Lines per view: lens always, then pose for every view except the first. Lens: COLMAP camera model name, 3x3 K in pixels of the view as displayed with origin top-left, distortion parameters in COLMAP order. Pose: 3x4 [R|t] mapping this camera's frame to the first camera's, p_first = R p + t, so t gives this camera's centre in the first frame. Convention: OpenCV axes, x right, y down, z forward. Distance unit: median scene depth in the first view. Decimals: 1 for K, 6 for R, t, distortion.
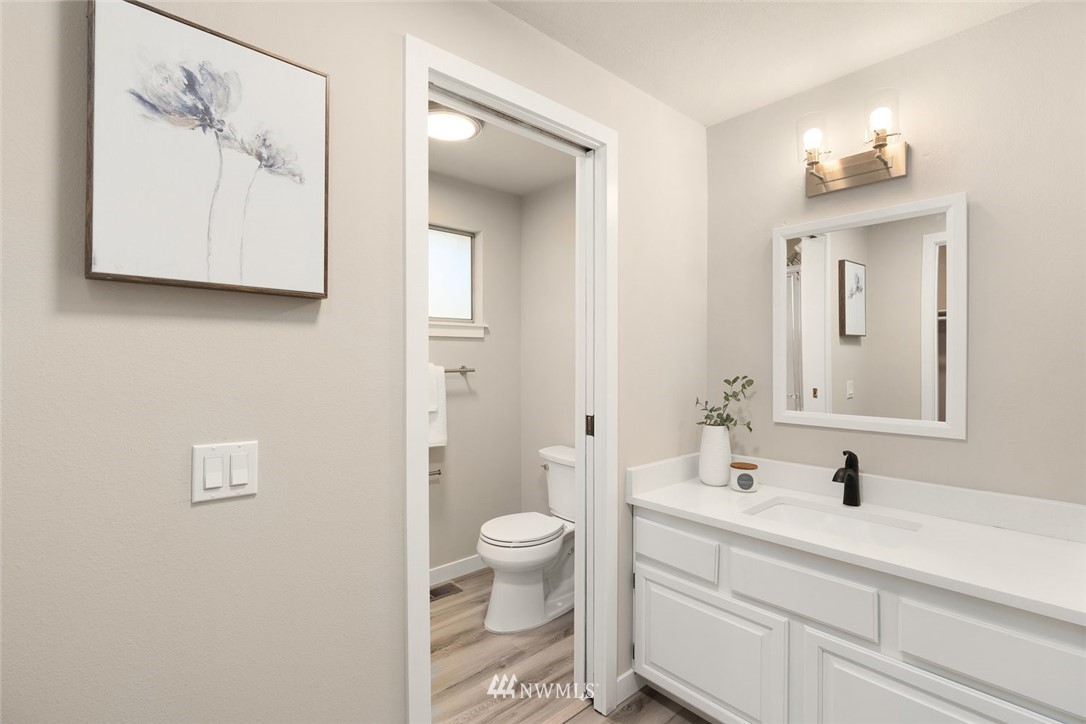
lens RADIAL K [[507.9, 0, 540.6], [0, 507.9, 360.3], [0, 0, 1]] dist [-0.001824, -0.000292]
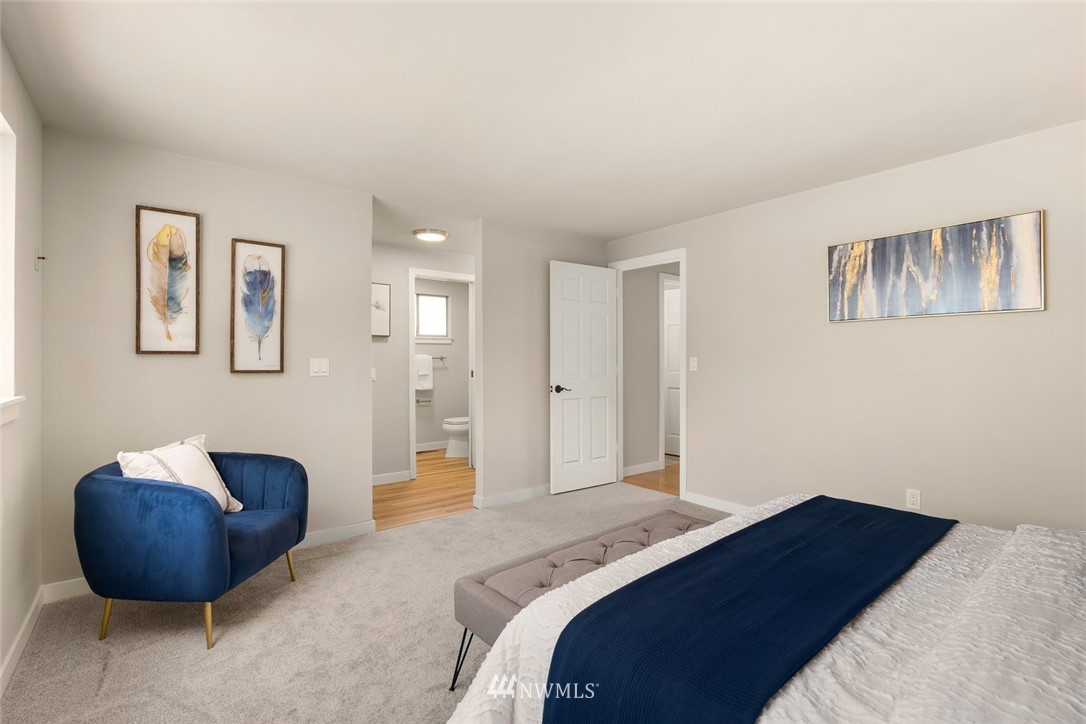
lens RADIAL K [[507.9, 0, 540.6], [0, 507.9, 360.3], [0, 0, 1]] dist [-0.001824, -0.000292]
pose [[0.998101, -0.001788, -0.061579, 0.457923], [0.001676, 0.999997, -0.001864, 0.036674], [0.061582, 0.001757, 0.998100, -1.316009]]
